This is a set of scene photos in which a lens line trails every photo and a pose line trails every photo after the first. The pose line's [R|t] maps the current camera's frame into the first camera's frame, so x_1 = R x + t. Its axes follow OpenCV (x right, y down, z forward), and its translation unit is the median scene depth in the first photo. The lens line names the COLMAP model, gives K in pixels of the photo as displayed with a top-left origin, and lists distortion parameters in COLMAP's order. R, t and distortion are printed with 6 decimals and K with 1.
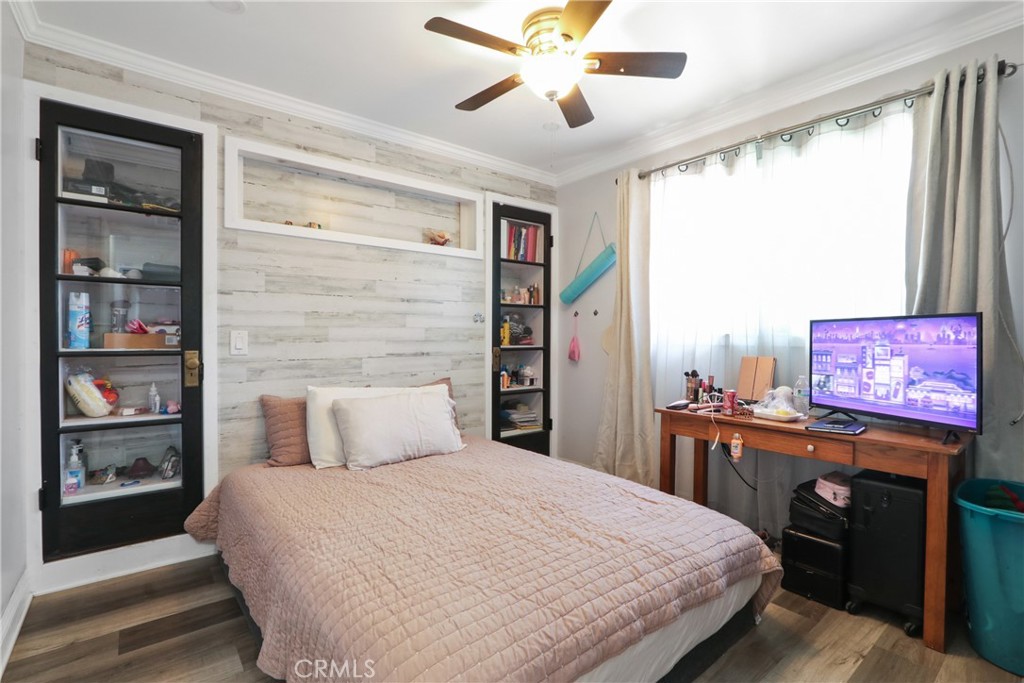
lens RADIAL K [[475.8, 0, 524.3], [0, 475.8, 341.2], [0, 0, 1]] dist [-0.017131, 0.001896]
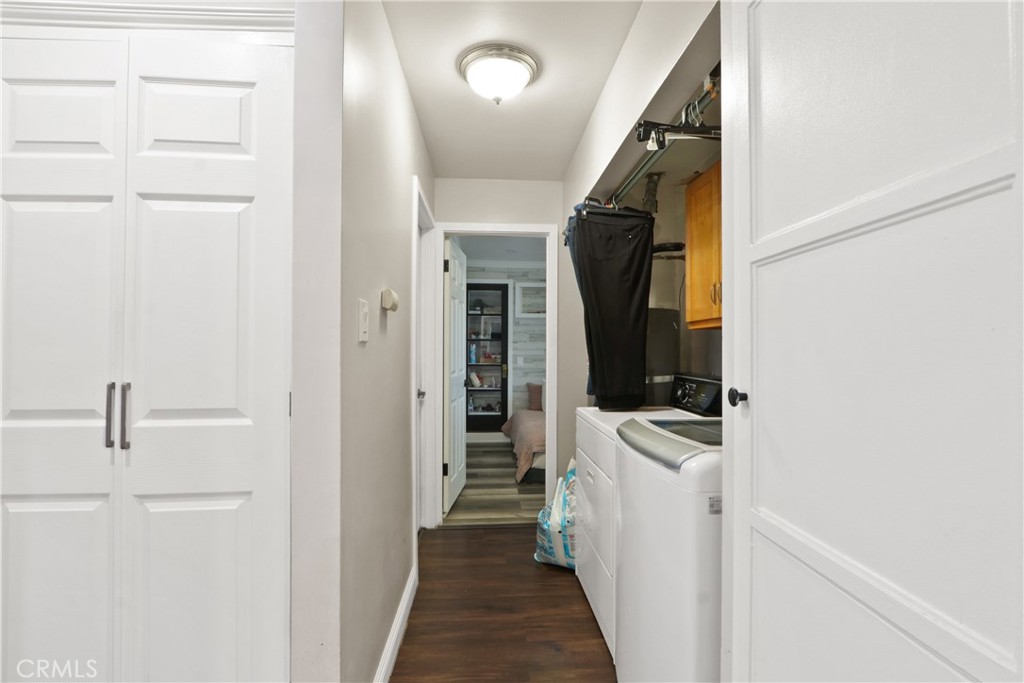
lens RADIAL K [[475.8, 0, 524.3], [0, 475.8, 341.2], [0, 0, 1]] dist [-0.017131, 0.001896]
pose [[0.821741, -0.015624, -0.569648, 0.928692], [-0.006286, 0.999315, -0.036477, -0.014320], [0.569827, 0.033556, 0.821079, -1.158795]]
